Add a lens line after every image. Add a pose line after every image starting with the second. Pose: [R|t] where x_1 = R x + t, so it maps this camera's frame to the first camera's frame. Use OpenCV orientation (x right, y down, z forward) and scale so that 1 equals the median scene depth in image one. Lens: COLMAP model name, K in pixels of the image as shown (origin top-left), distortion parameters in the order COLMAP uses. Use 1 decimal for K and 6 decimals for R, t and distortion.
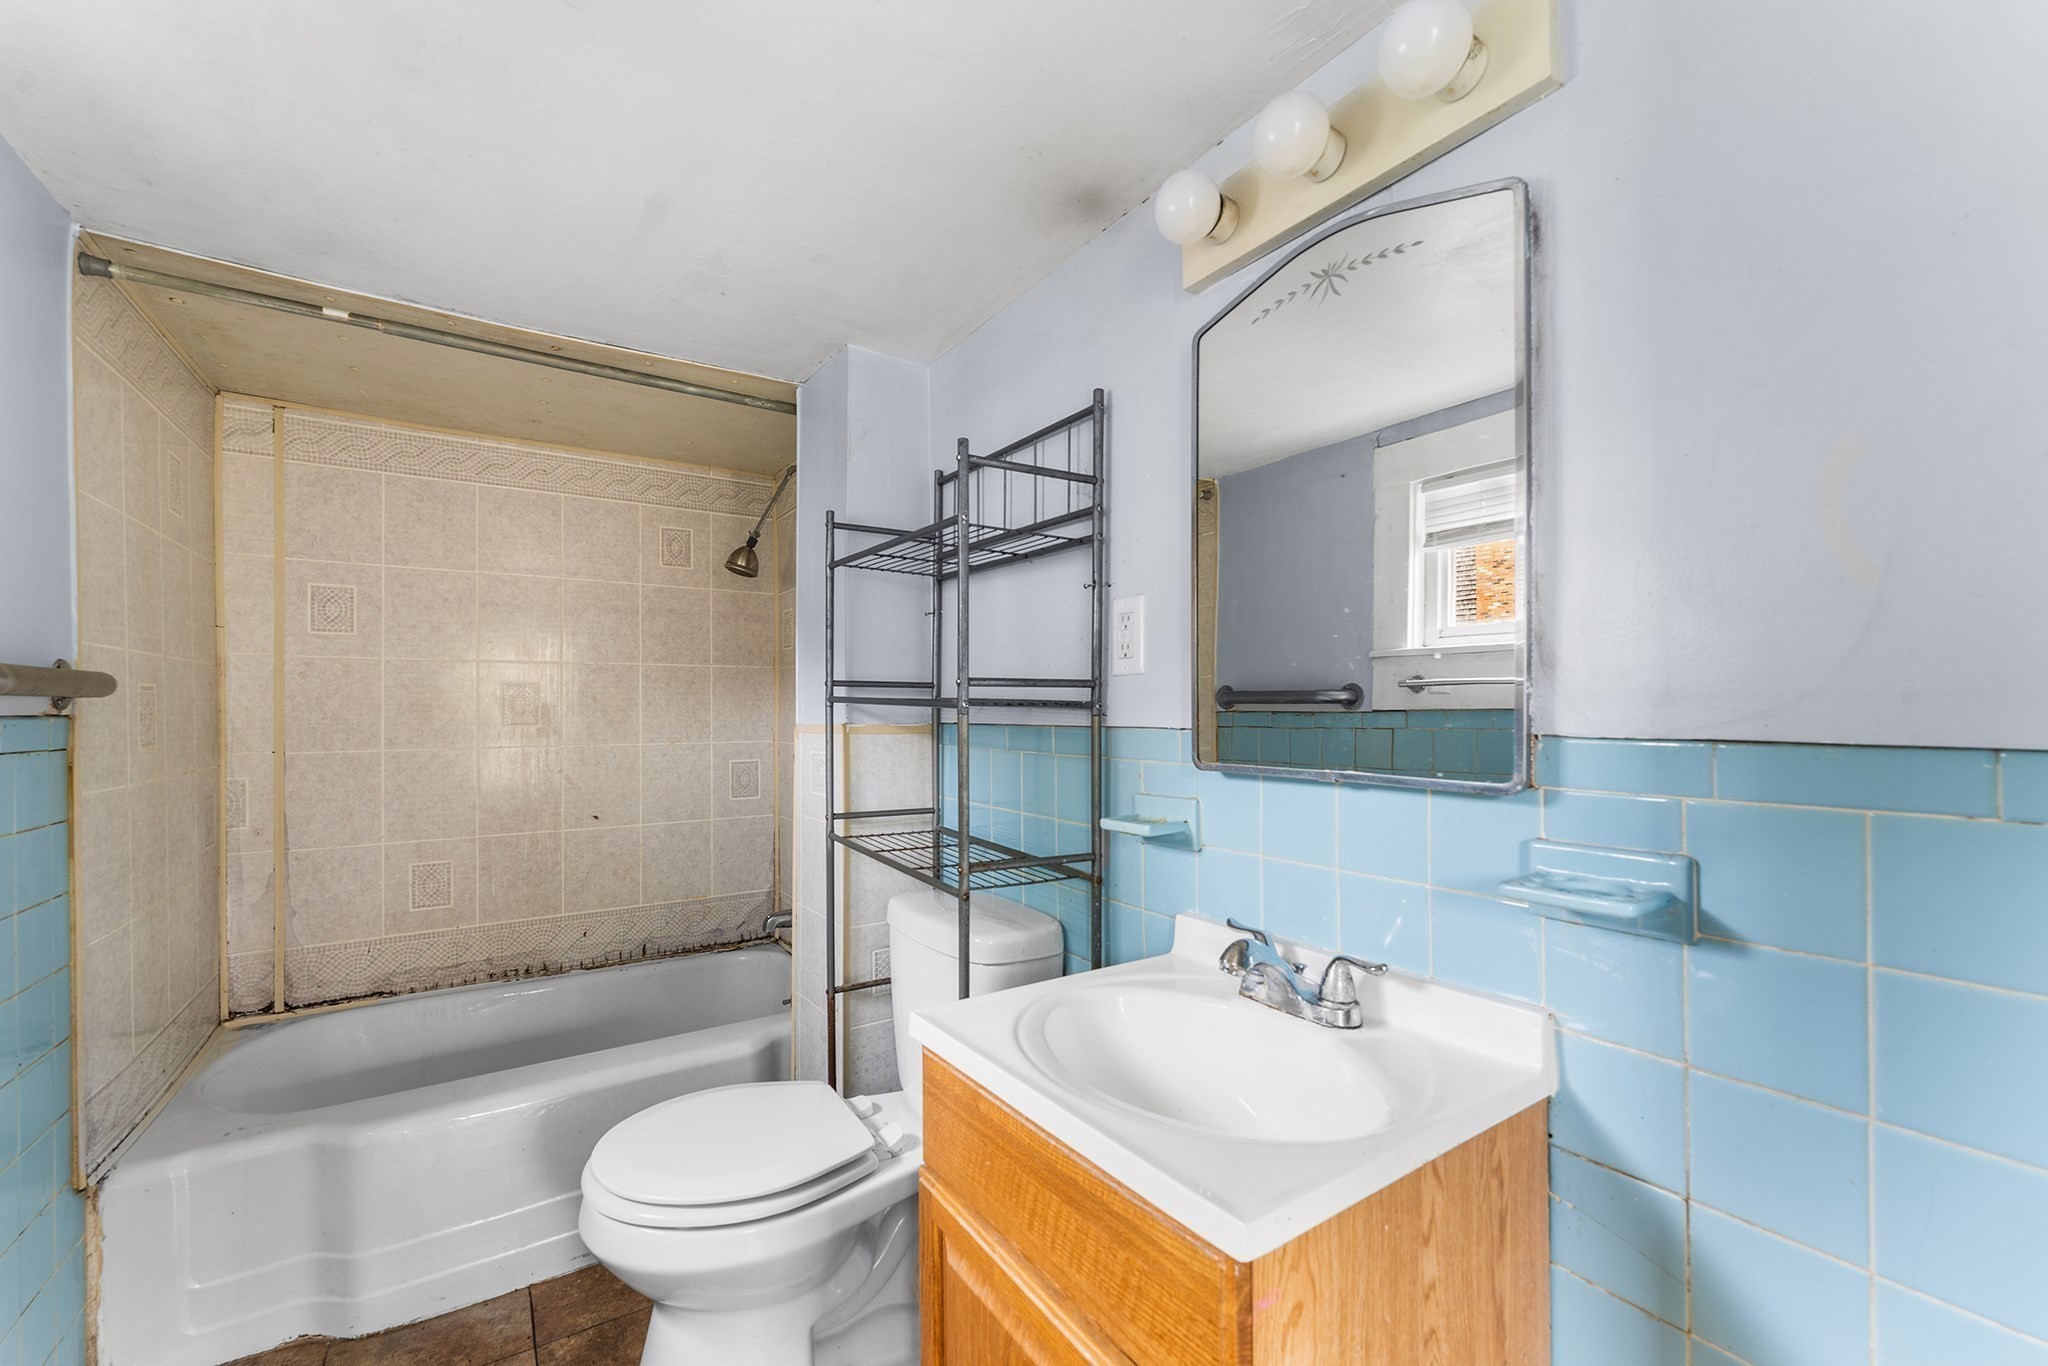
lens RADIAL K [[849.9, 0, 1006.1], [0, 849.9, 719.6], [0, 0, 1]] dist [-0.001242, -0.000657]
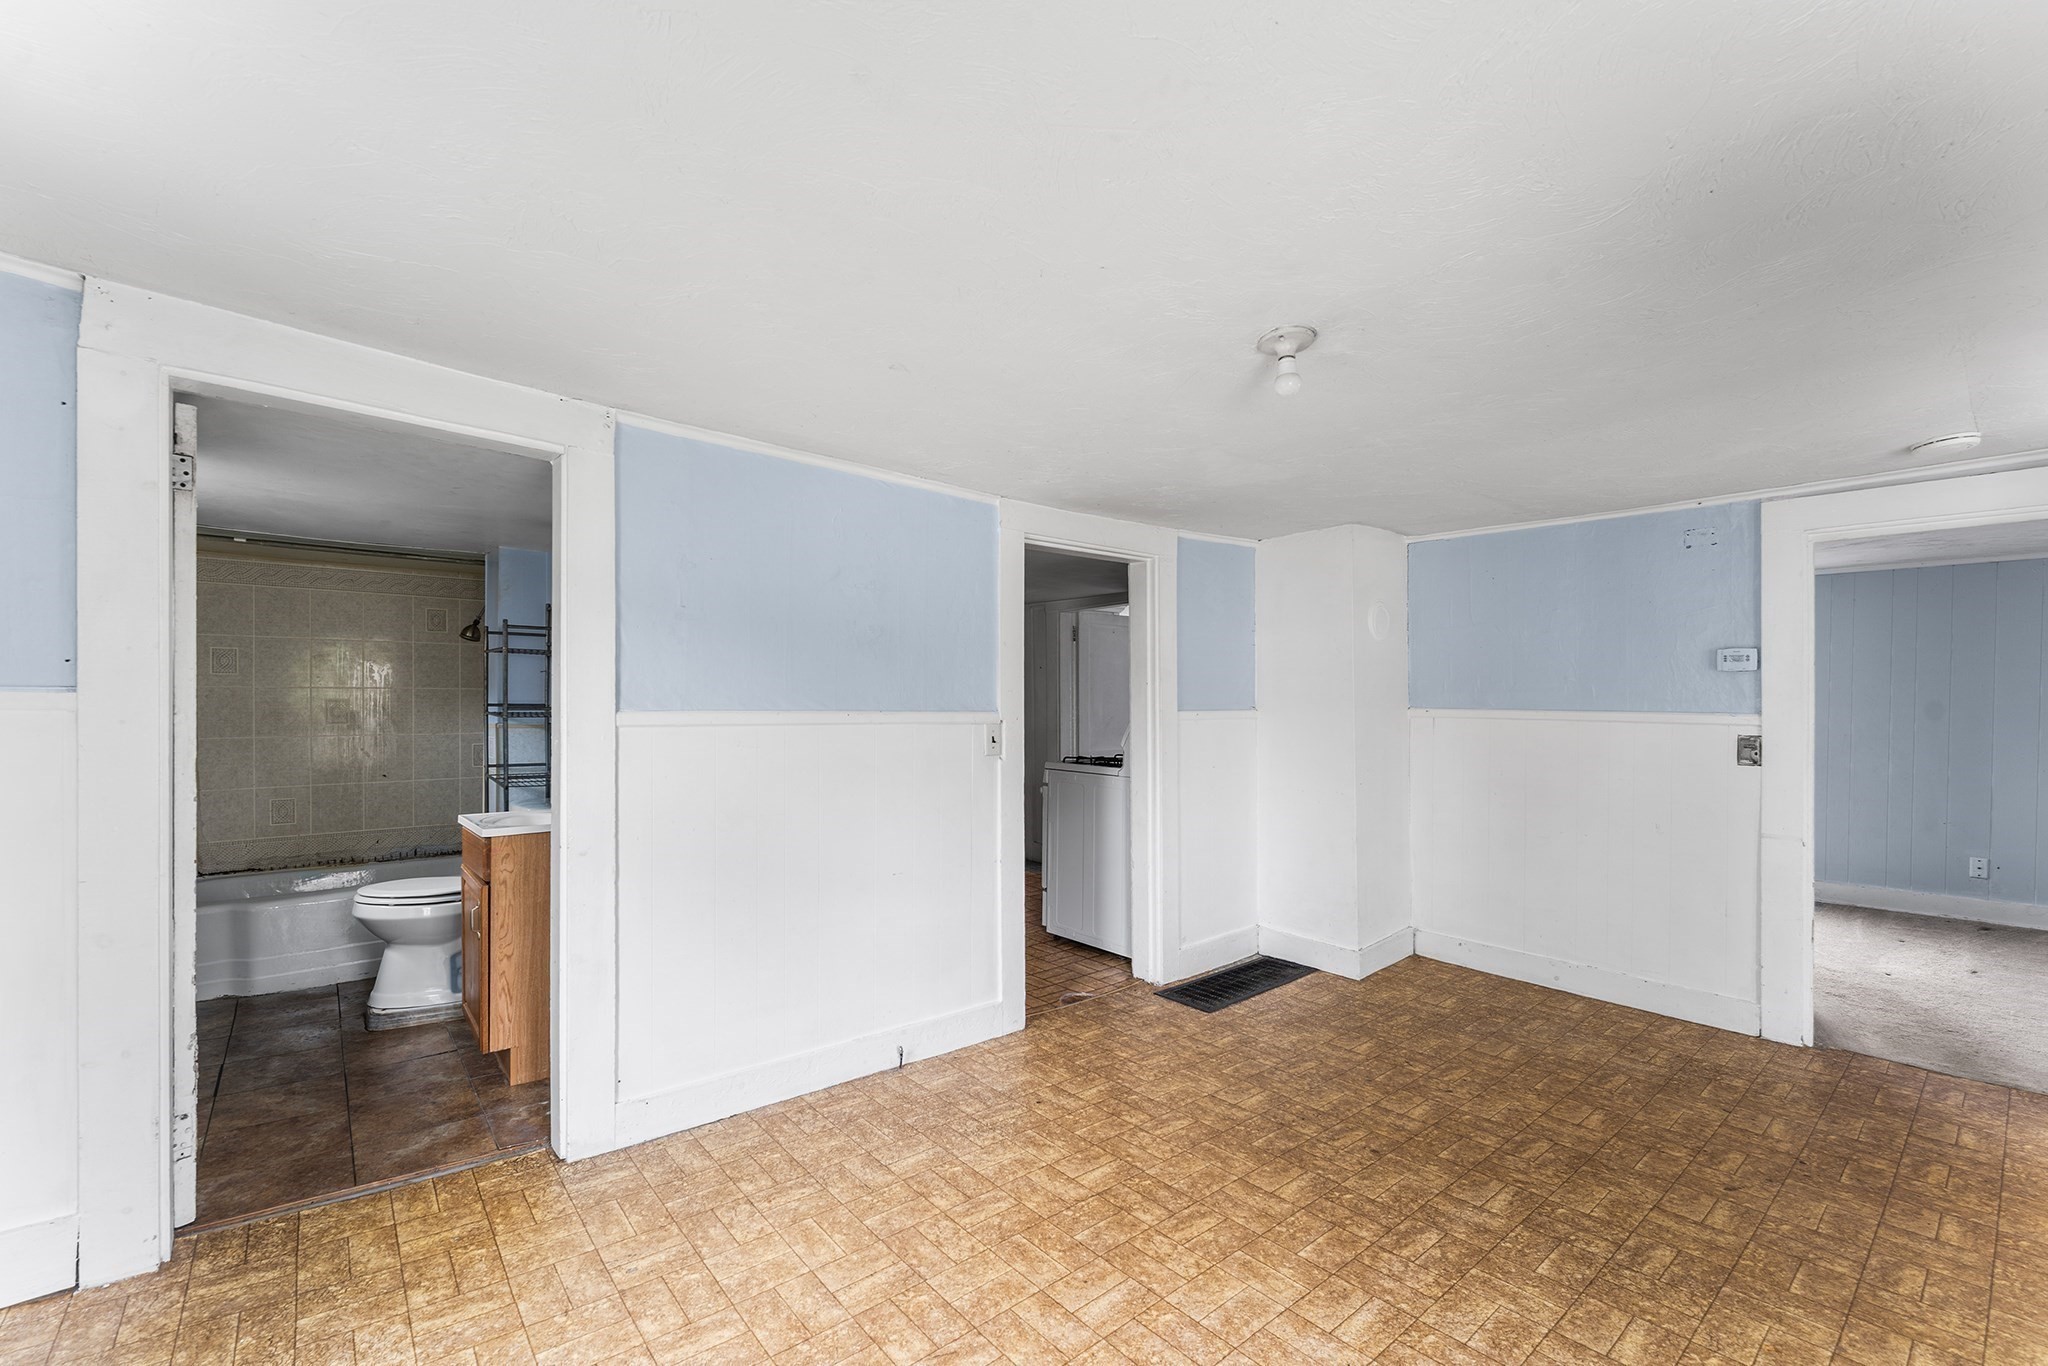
lens RADIAL K [[849.9, 0, 1006.7], [0, 849.9, 723.2], [0, 0, 1]] dist [-0.001242, -0.000657]
pose [[0.991856, 0.002029, 0.127345, 0.601622], [-0.003228, 0.999952, 0.009208, -0.014946], [-0.127320, -0.009544, 0.991816, -0.955634]]
